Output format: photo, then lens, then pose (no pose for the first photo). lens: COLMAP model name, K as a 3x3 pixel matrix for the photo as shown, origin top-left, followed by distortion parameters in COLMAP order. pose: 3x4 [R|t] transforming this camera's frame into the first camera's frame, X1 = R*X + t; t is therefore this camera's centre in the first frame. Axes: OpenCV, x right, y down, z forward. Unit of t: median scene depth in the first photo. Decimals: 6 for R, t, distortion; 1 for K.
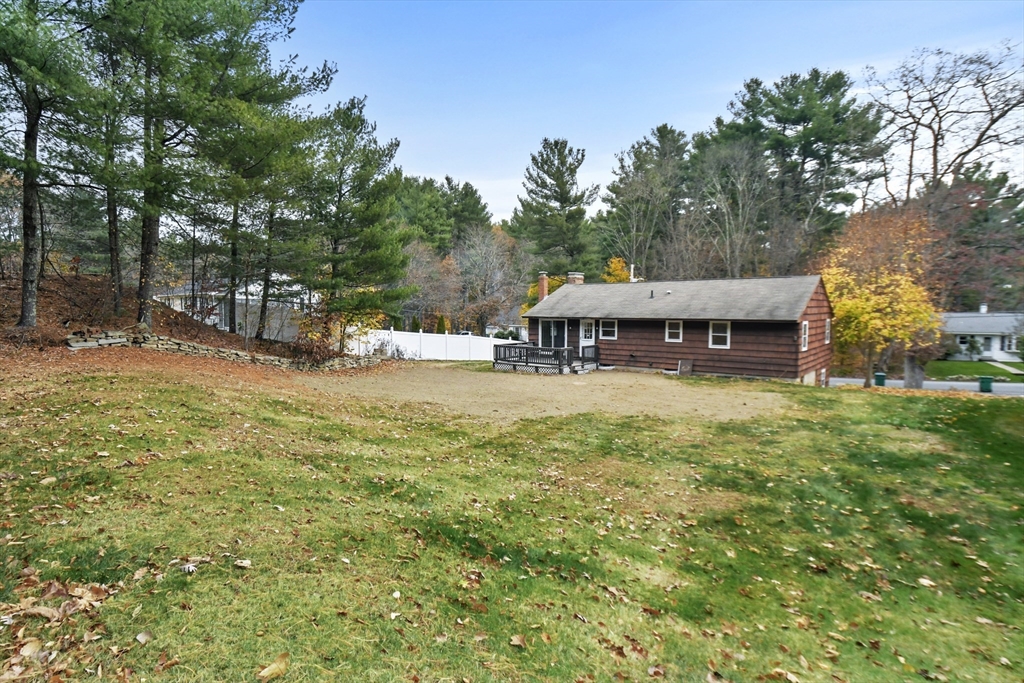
lens RADIAL K [[558.3, 0, 512.0], [0, 558.3, 341.5], [0, 0, 1]] dist [0.051258, -0.034653]
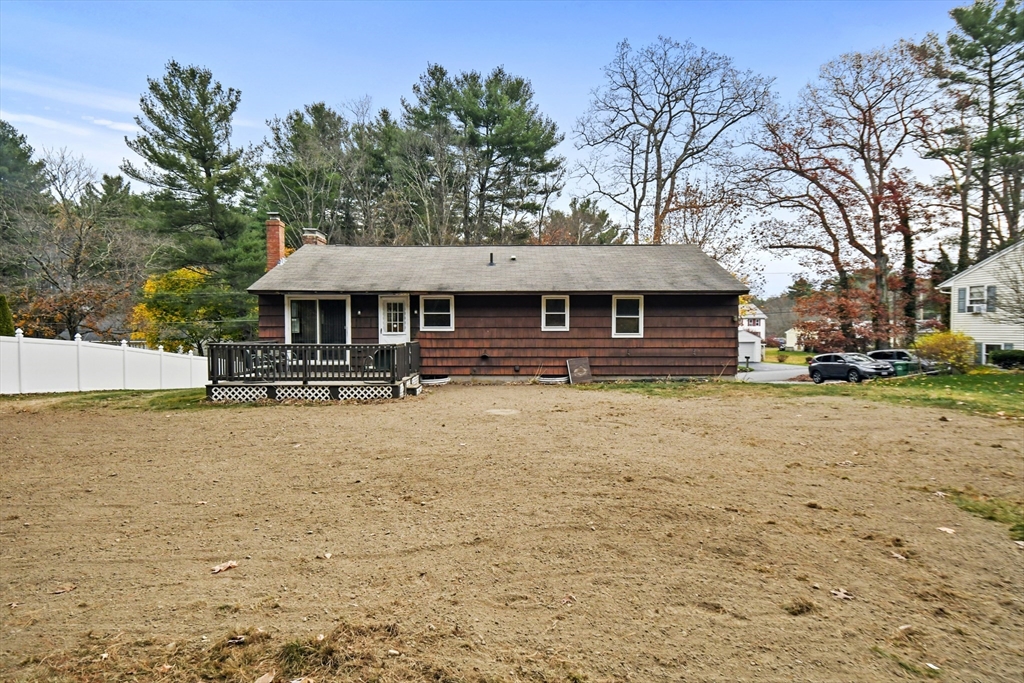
lens RADIAL K [[558.3, 0, 512.0], [0, 558.3, 341.5], [0, 0, 1]] dist [0.051258, -0.034653]
pose [[0.782183, -0.015123, 0.622865, -0.105086], [0.041225, 0.998771, -0.027520, 0.022063], [-0.621683, 0.047203, 0.781845, 0.443017]]
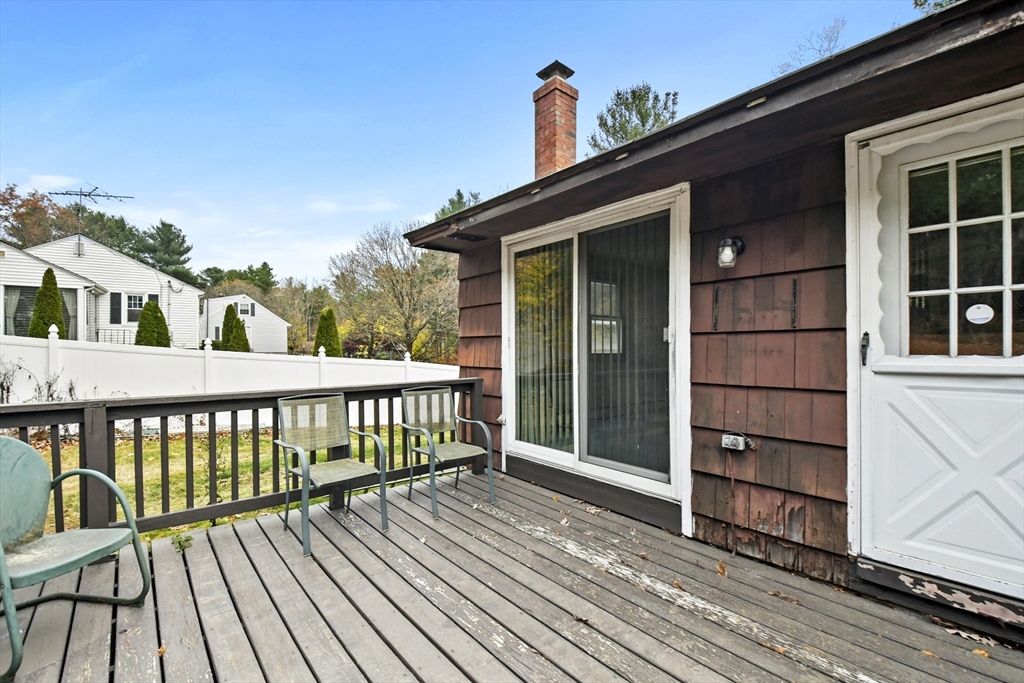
lens RADIAL K [[450.7, 0, 505.7], [0, 450.7, 339.5], [0, 0, 1]] dist [0.030821, -0.021010]
pose [[0.975280, -0.010031, -0.220747, 0.087170], [-0.007681, 0.996826, -0.079235, -0.002697], [0.220841, 0.078972, 0.972107, 0.847953]]
